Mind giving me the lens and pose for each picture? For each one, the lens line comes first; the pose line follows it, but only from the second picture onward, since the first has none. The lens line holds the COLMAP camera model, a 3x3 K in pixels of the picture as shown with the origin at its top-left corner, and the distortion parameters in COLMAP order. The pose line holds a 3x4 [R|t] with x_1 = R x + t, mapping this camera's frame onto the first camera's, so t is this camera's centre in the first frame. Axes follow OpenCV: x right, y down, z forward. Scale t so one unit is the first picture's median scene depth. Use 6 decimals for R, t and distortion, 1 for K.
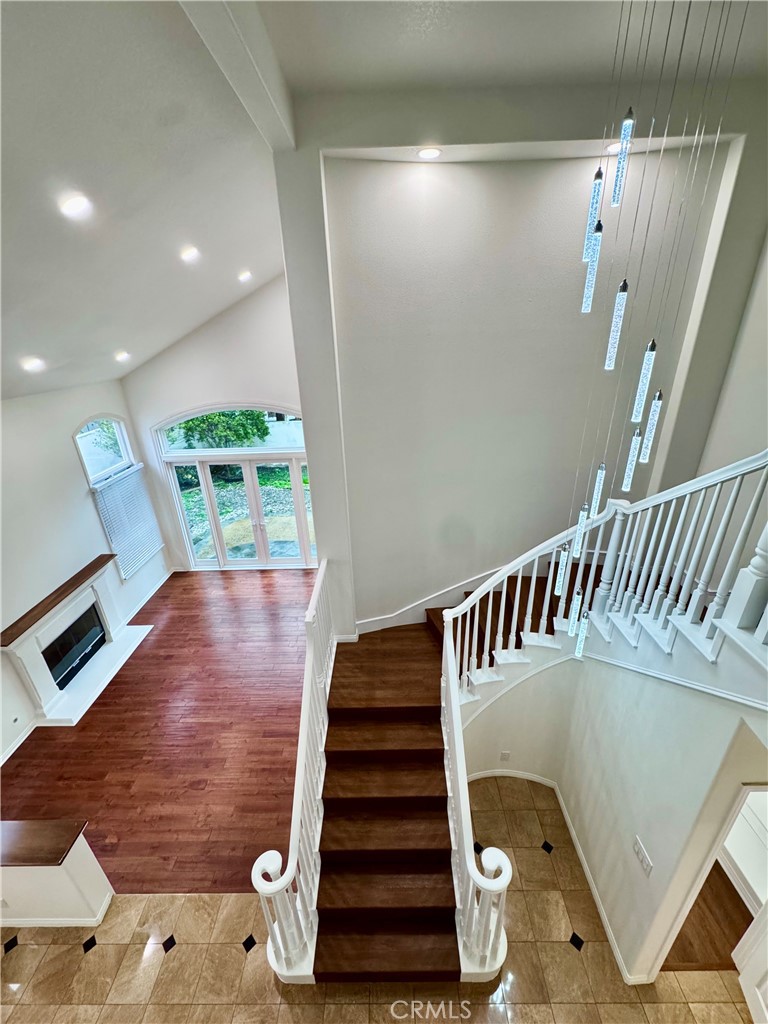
lens RADIAL K [[410.0, 0, 381.9], [0, 410.0, 512.9], [0, 0, 1]] dist [-0.004195, -0.000783]
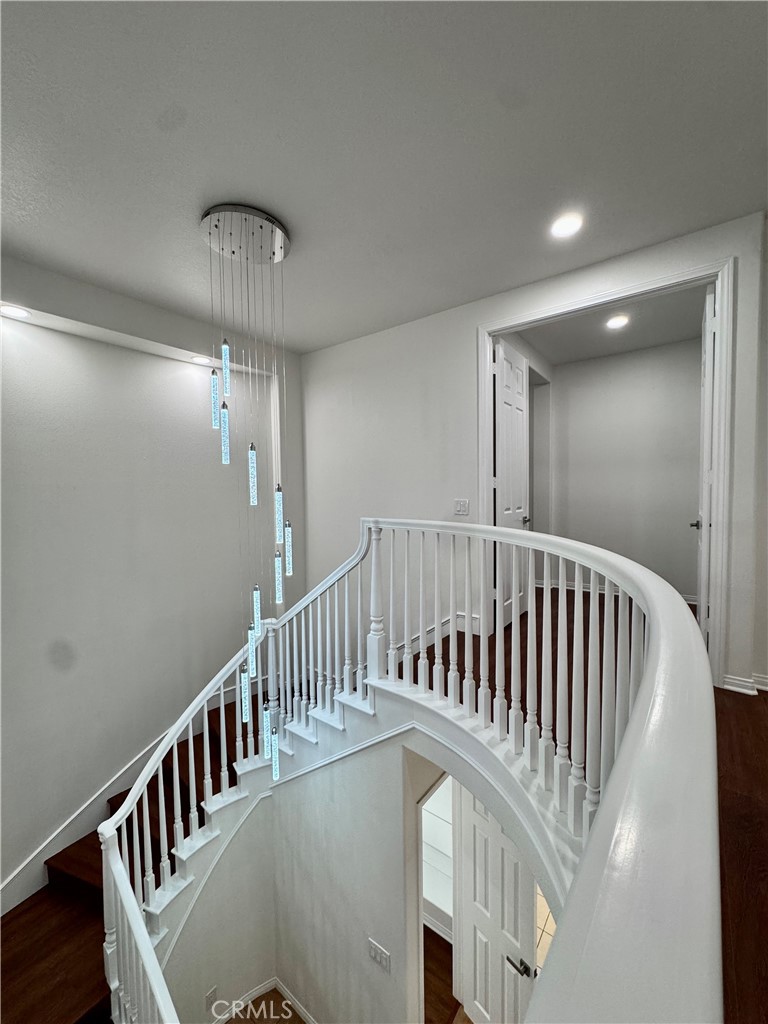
lens RADIAL K [[410.0, 0, 388.0], [0, 410.0, 512.5], [0, 0, 1]] dist [-0.004195, -0.000783]
pose [[0.604386, -0.017589, 0.796498, -0.129263], [0.315303, 0.923409, -0.218862, 0.050967], [-0.731643, 0.383415, 0.563641, -0.009145]]
